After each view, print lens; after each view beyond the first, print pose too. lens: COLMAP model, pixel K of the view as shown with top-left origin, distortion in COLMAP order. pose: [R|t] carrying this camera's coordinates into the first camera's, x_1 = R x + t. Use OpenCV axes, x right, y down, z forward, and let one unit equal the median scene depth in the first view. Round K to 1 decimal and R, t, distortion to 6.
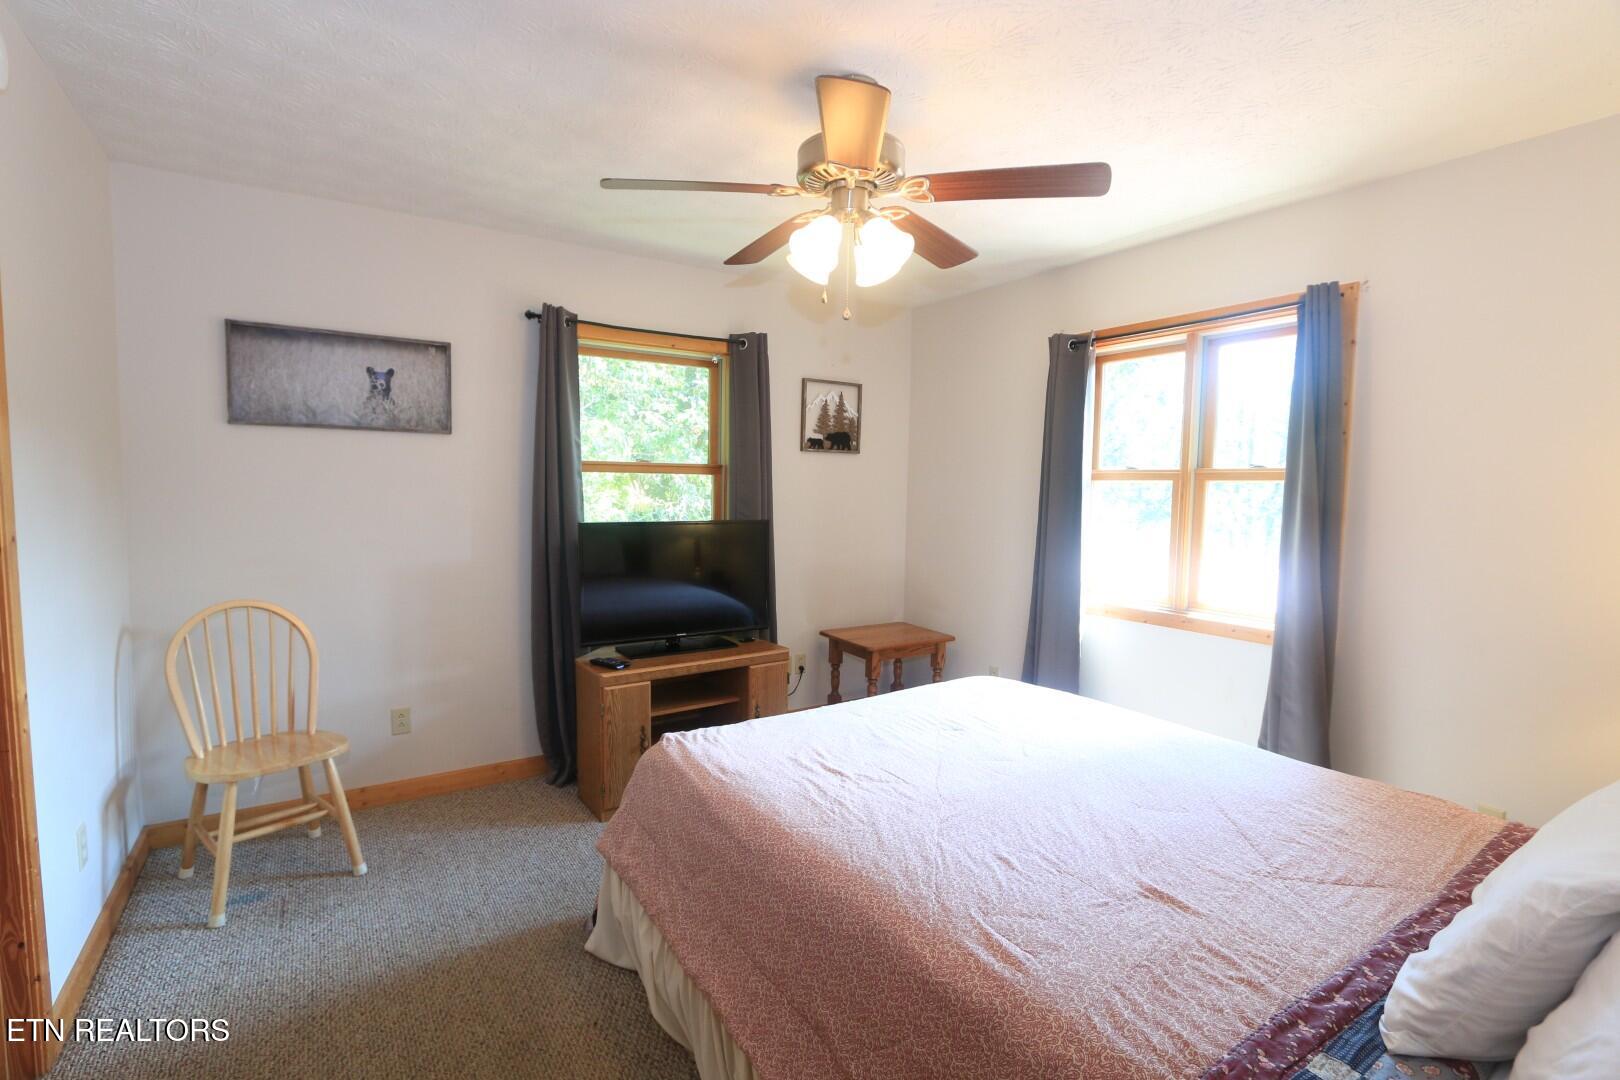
lens RADIAL K [[736.4, 0, 810.0], [0, 736.4, 540.0], [0, 0, 1]] dist [0.000666, 0.000136]
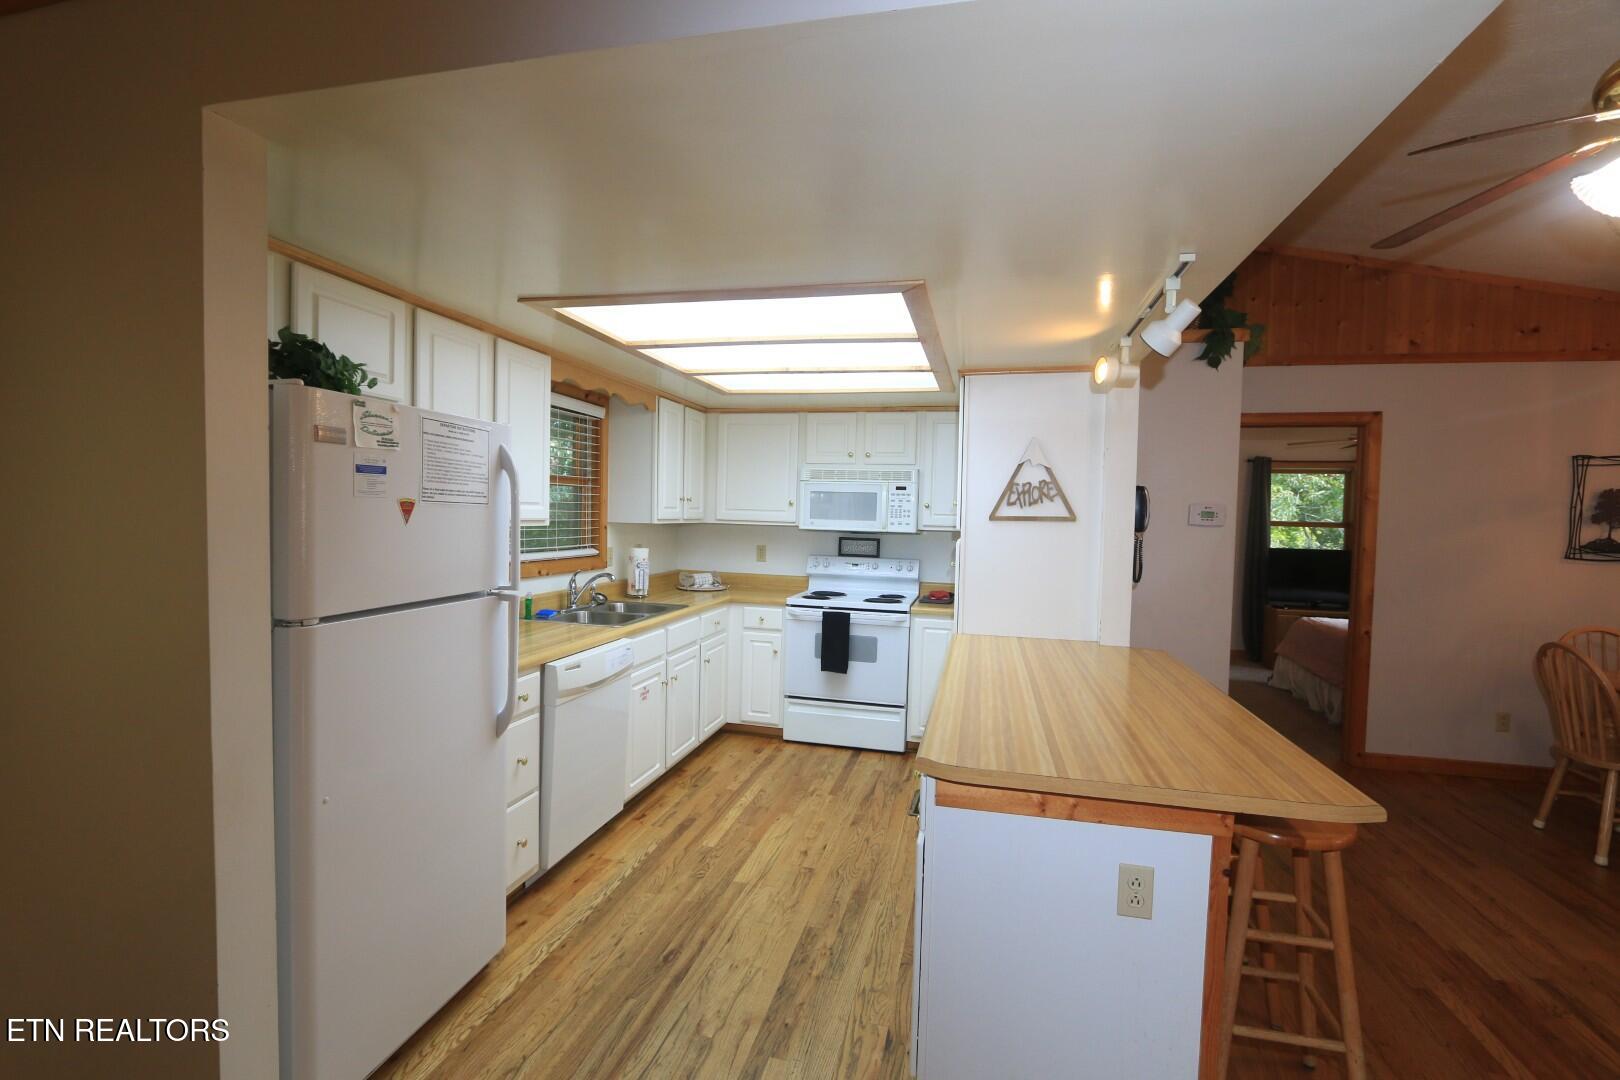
lens RADIAL K [[736.4, 0, 810.0], [0, 736.4, 540.0], [0, 0, 1]] dist [0.000666, 0.000136]
pose [[0.680039, 0.021476, -0.732861, 0.381174], [-0.072667, 0.996624, -0.038224, 0.137634], [0.729566, 0.079248, 0.679304, -1.534339]]
